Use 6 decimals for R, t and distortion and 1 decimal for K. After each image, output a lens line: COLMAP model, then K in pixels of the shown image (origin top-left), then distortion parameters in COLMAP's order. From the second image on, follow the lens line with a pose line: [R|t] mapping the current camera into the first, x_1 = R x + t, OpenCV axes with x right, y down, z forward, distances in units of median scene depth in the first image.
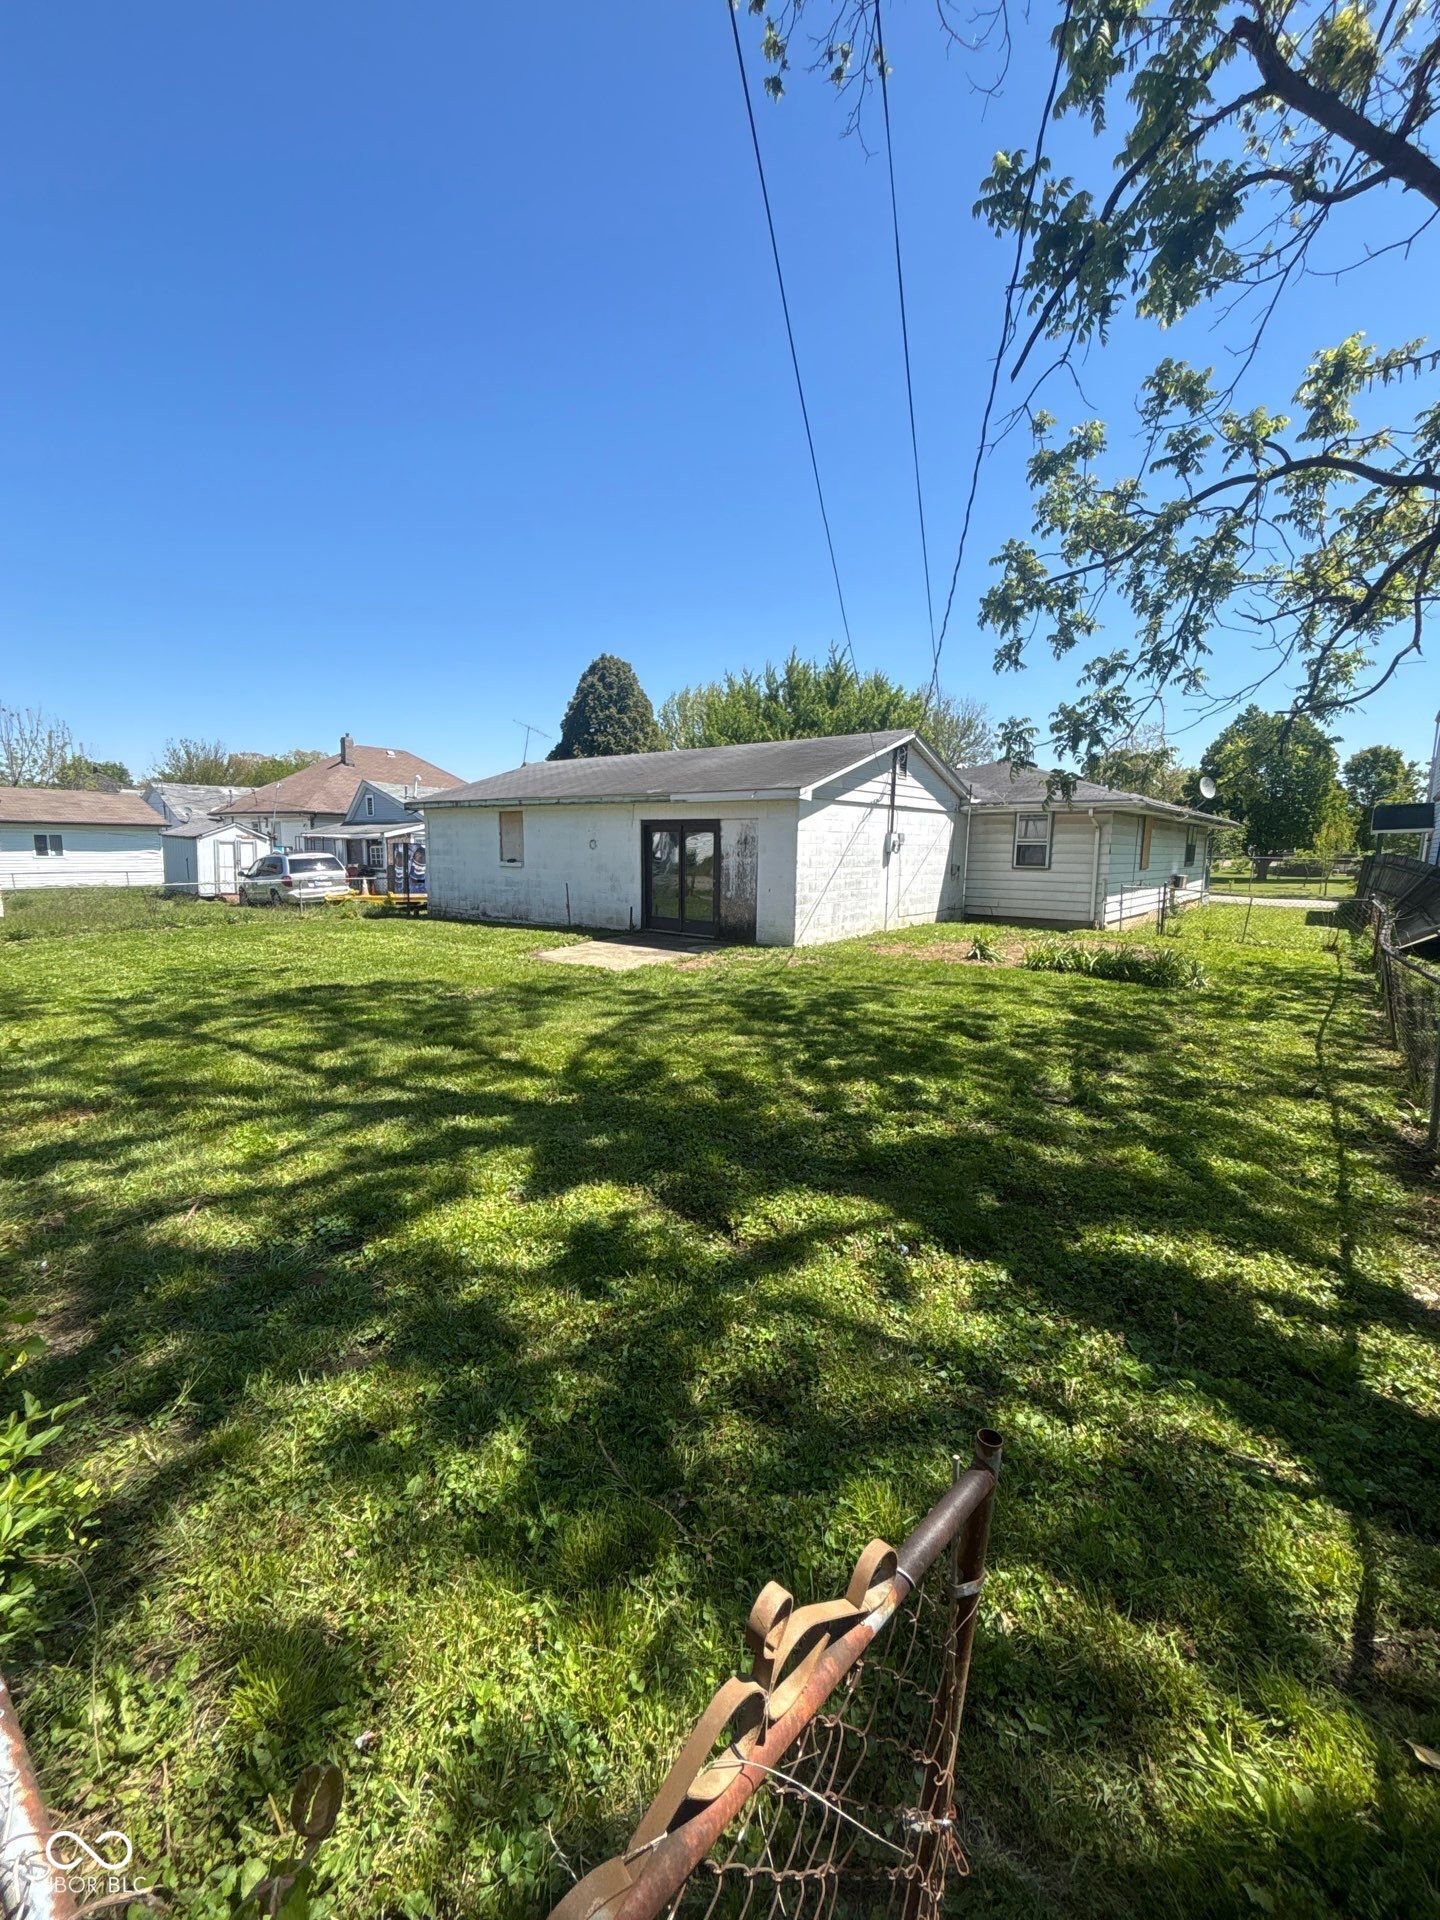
lens RADIAL K [[791.9, 0, 721.7], [0, 791.9, 956.0], [0, 0, 1]] dist [-0.000520, -0.000487]
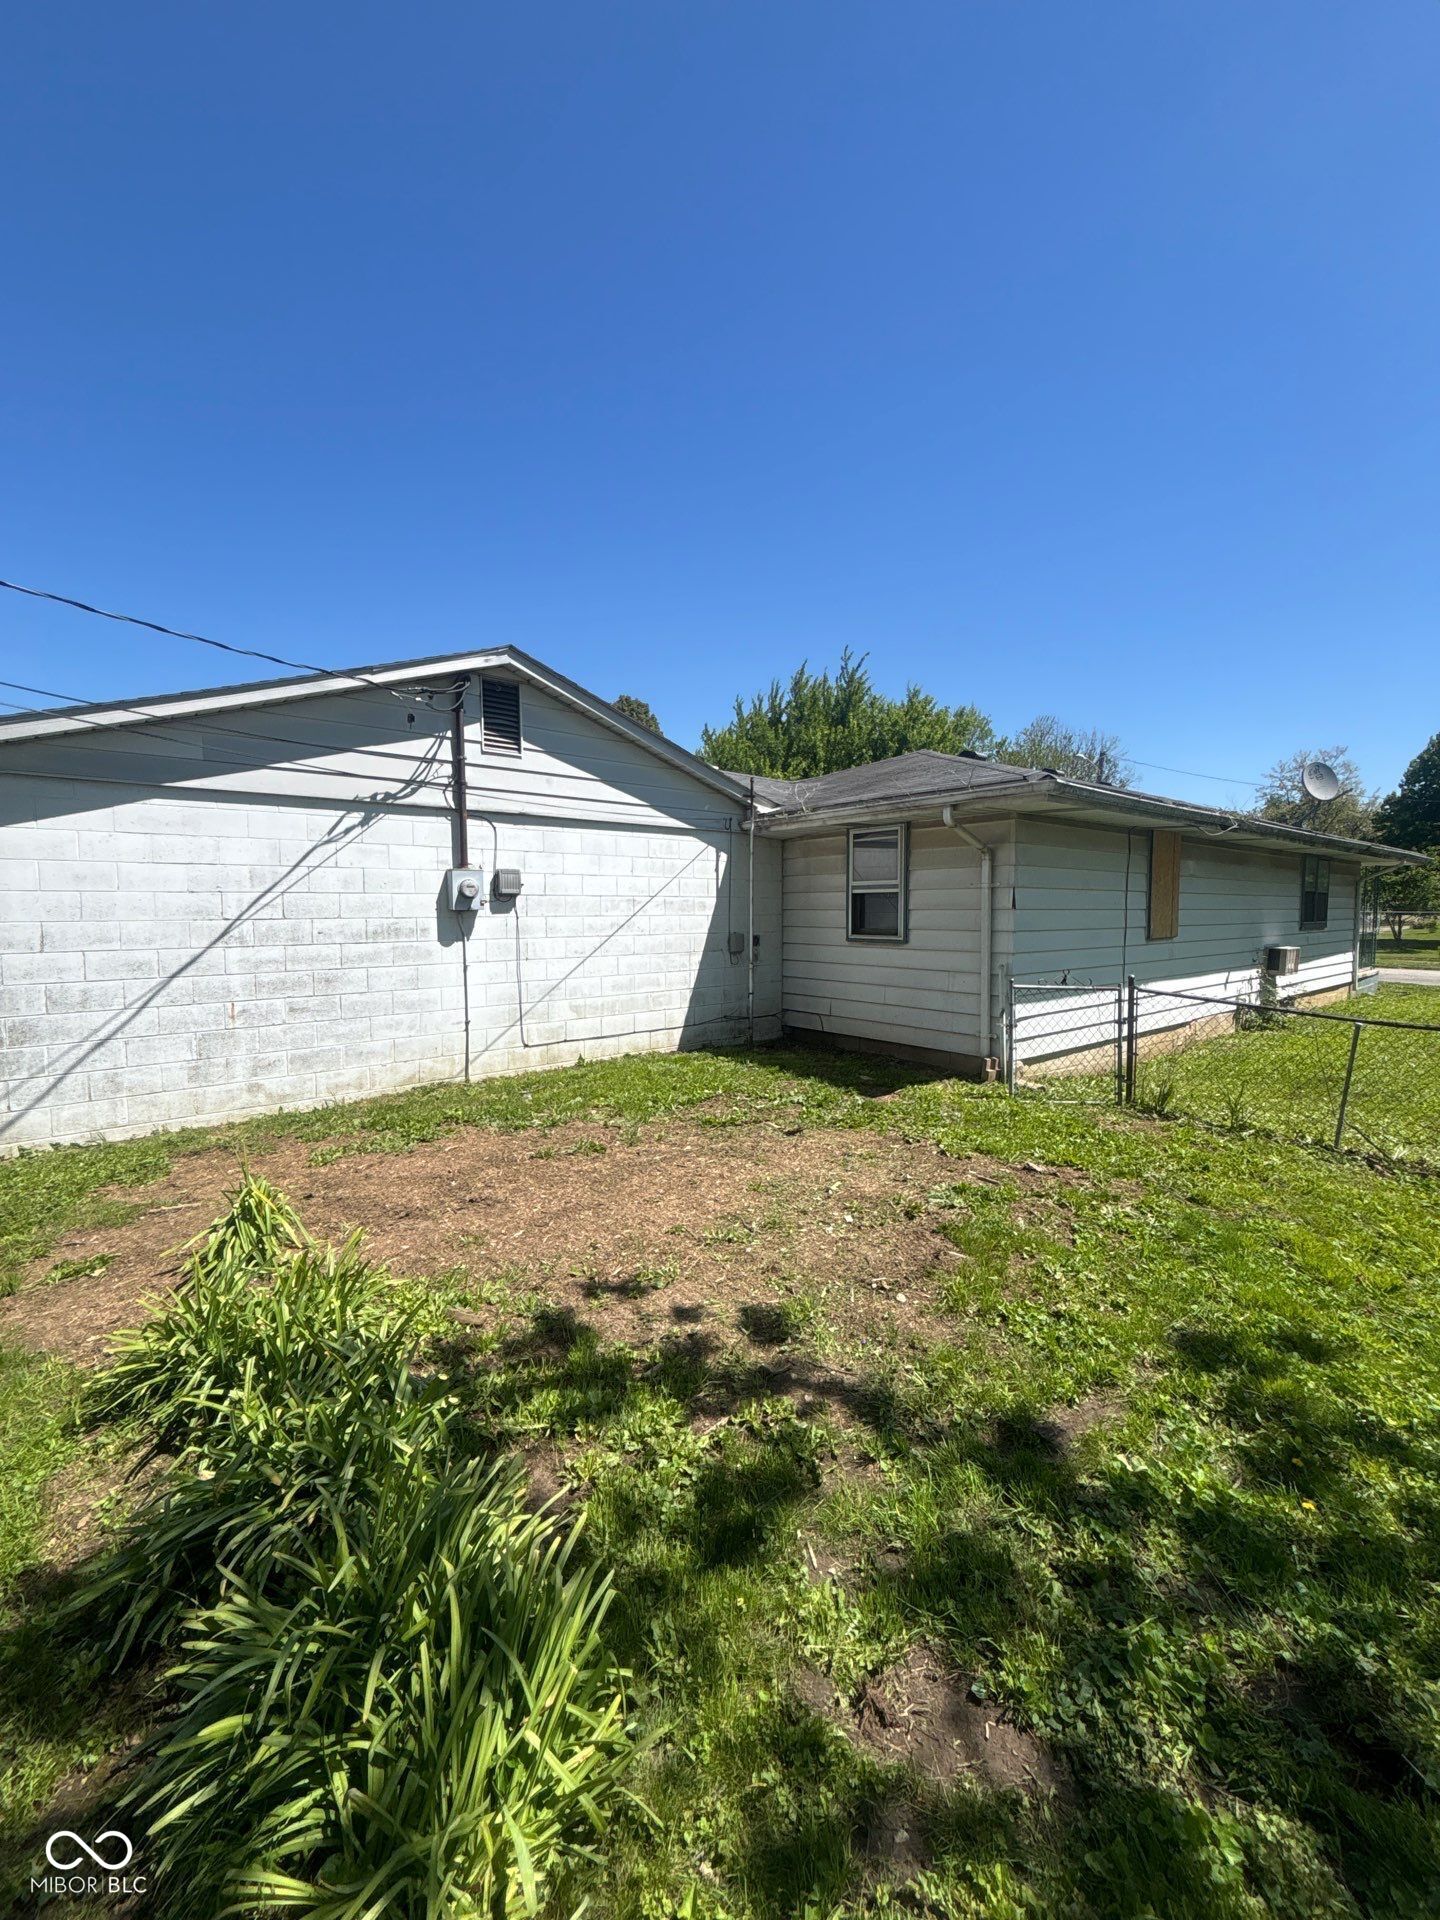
lens RADIAL K [[791.9, 0, 718.8], [0, 791.9, 964.3], [0, 0, 1]] dist [-0.000520, -0.000487]
pose [[0.981481, 0.001916, -0.191549, 0.393561], [-0.014451, 0.997841, -0.064066, -0.064591], [0.191013, 0.065648, 0.979390, 0.511801]]
